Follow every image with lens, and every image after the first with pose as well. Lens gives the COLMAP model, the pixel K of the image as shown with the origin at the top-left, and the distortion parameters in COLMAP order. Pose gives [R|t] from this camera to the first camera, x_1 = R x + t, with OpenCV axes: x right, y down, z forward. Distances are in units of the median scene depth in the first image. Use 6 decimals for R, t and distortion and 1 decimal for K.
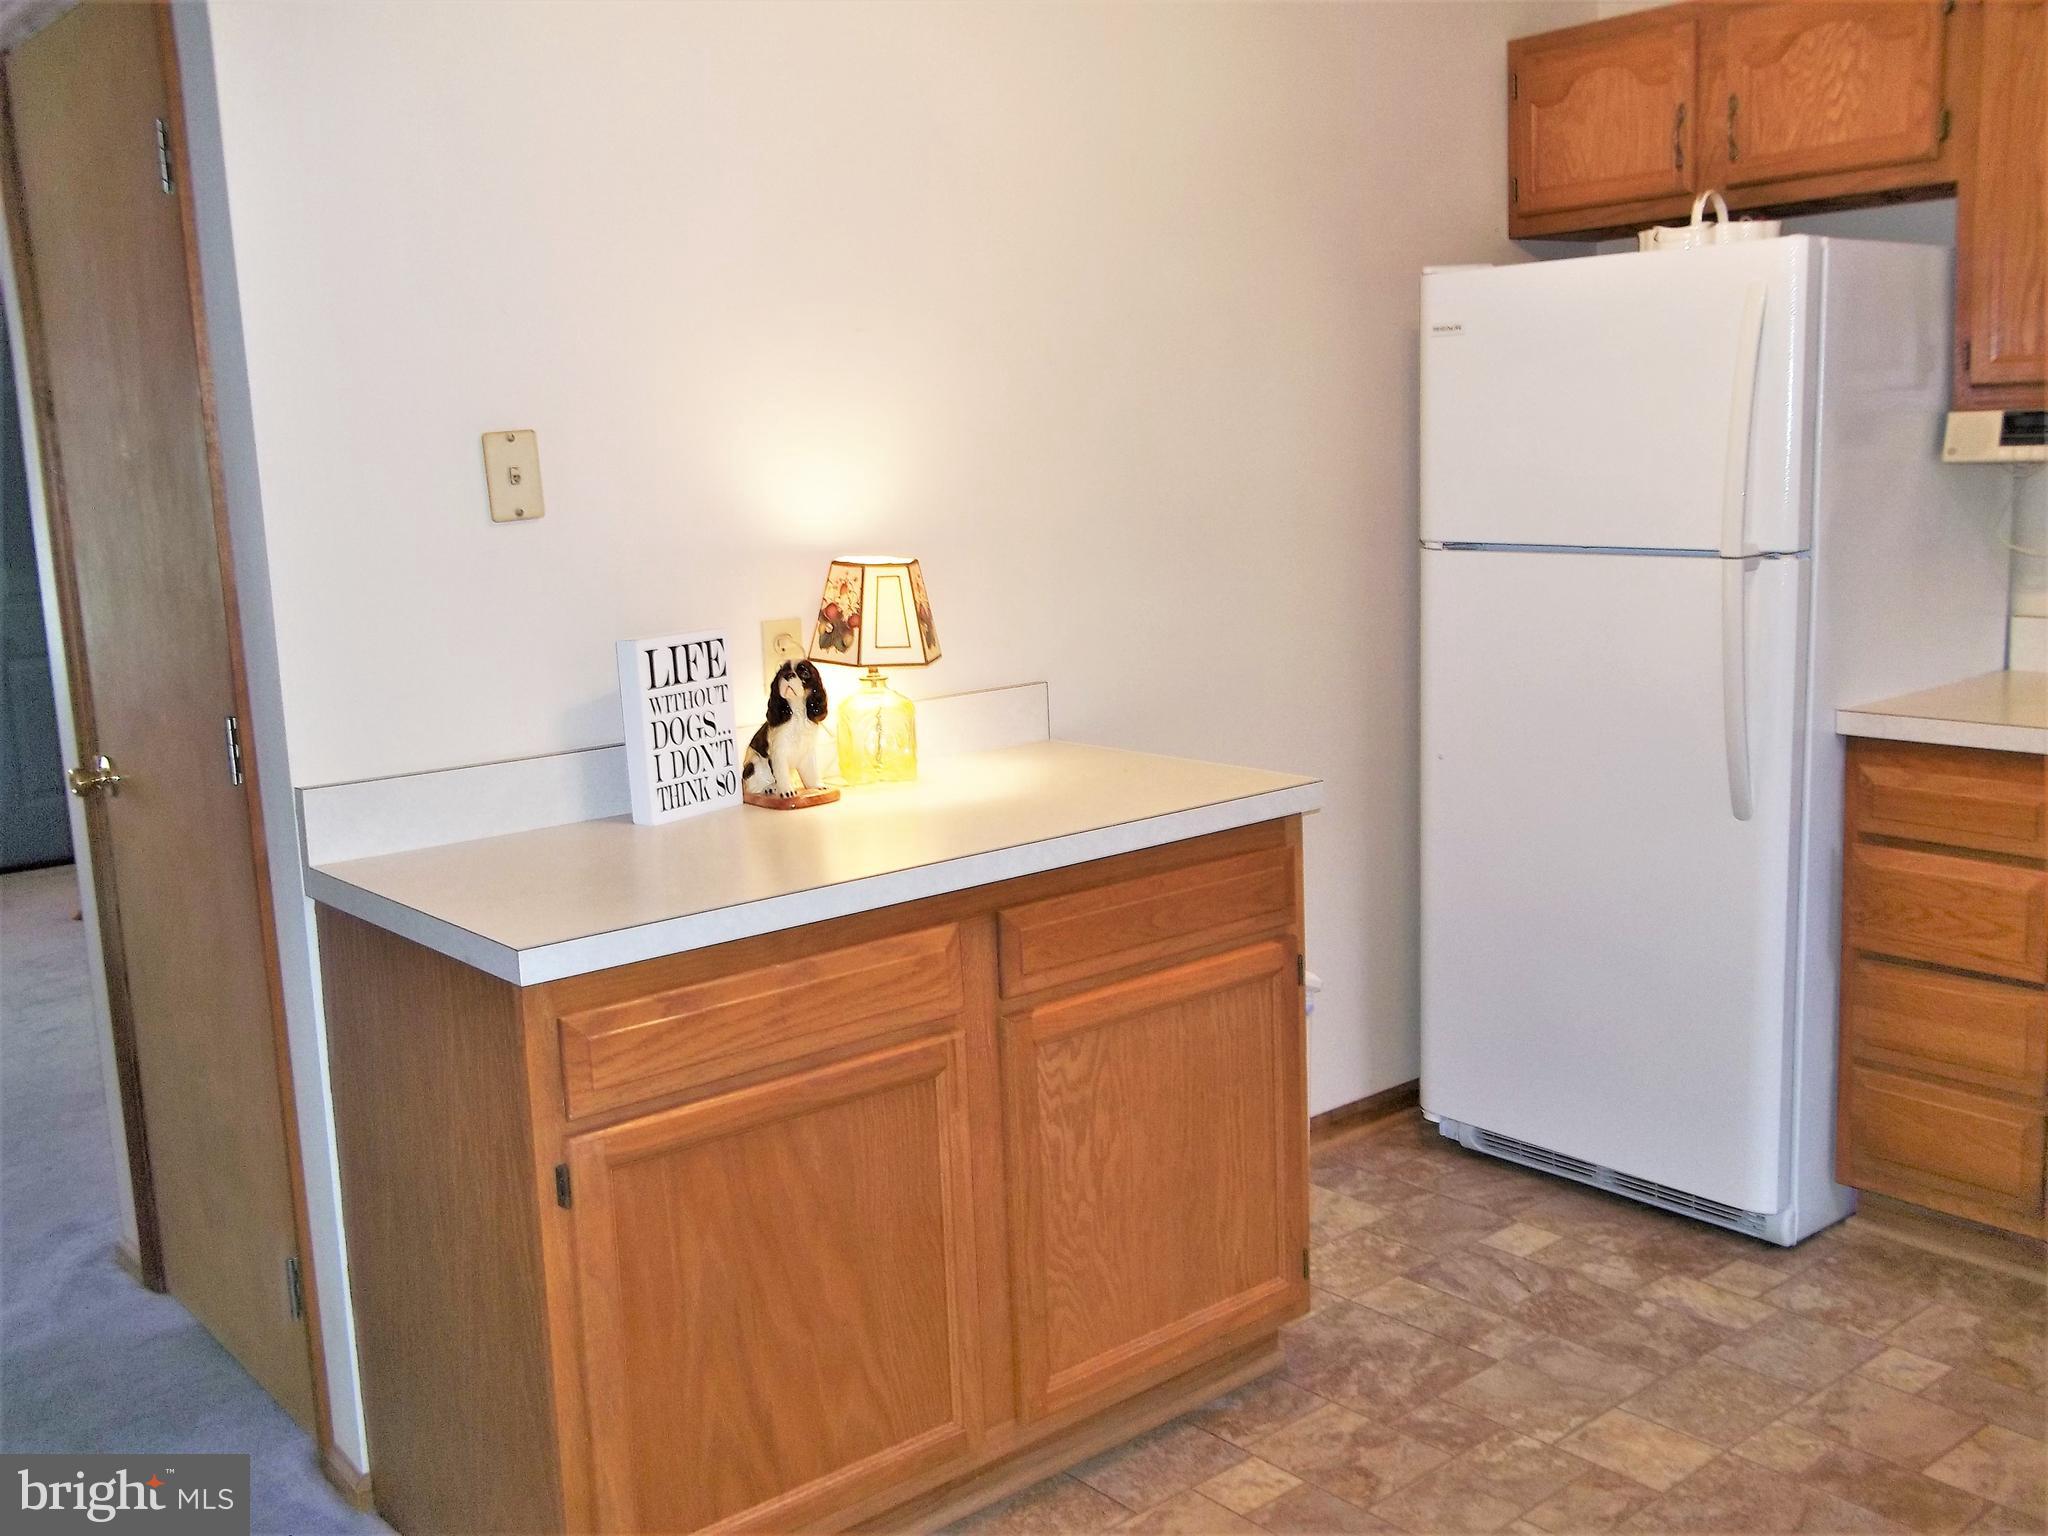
lens RADIAL K [[1937.0, 0, 1024.0], [0, 1937.0, 768.0], [0, 0, 1]] dist [0.007928, -0.025457]
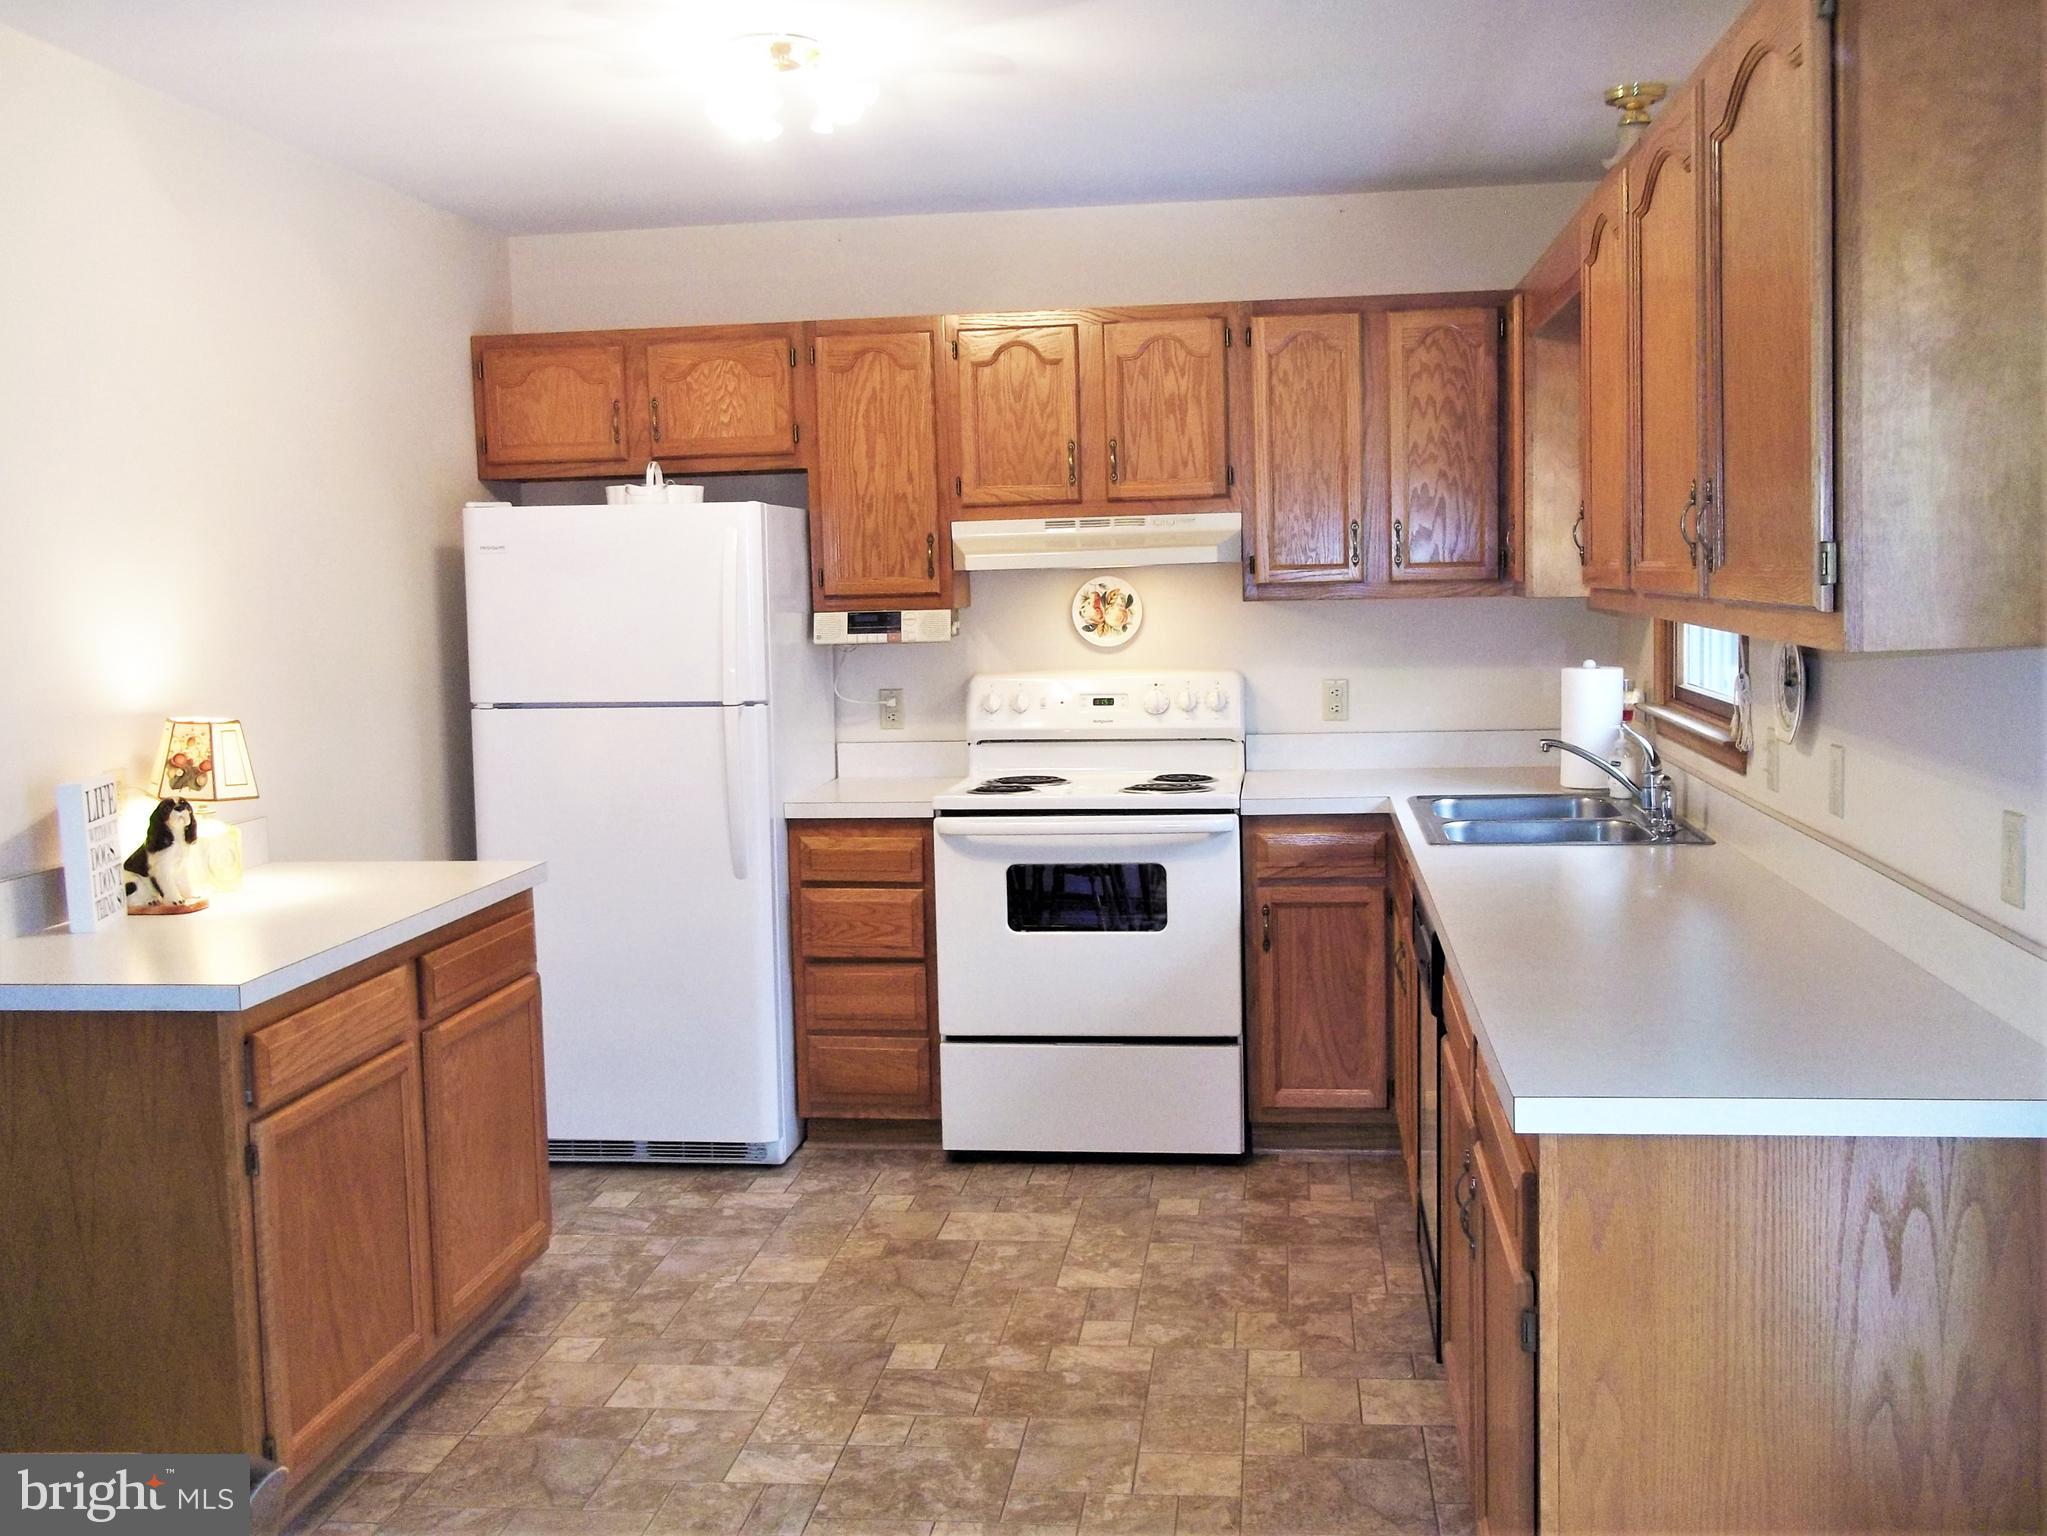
lens RADIAL K [[1936.0, 0, 1023.5], [0, 1936.0, 768.0], [0, 0, 1]] dist [0.007928, -0.025457]
pose [[0.736264, -0.043485, 0.675296, -0.490869], [0.107500, 0.992777, -0.053277, 0.046056], [-0.668101, 0.111820, 0.735620, -0.270895]]
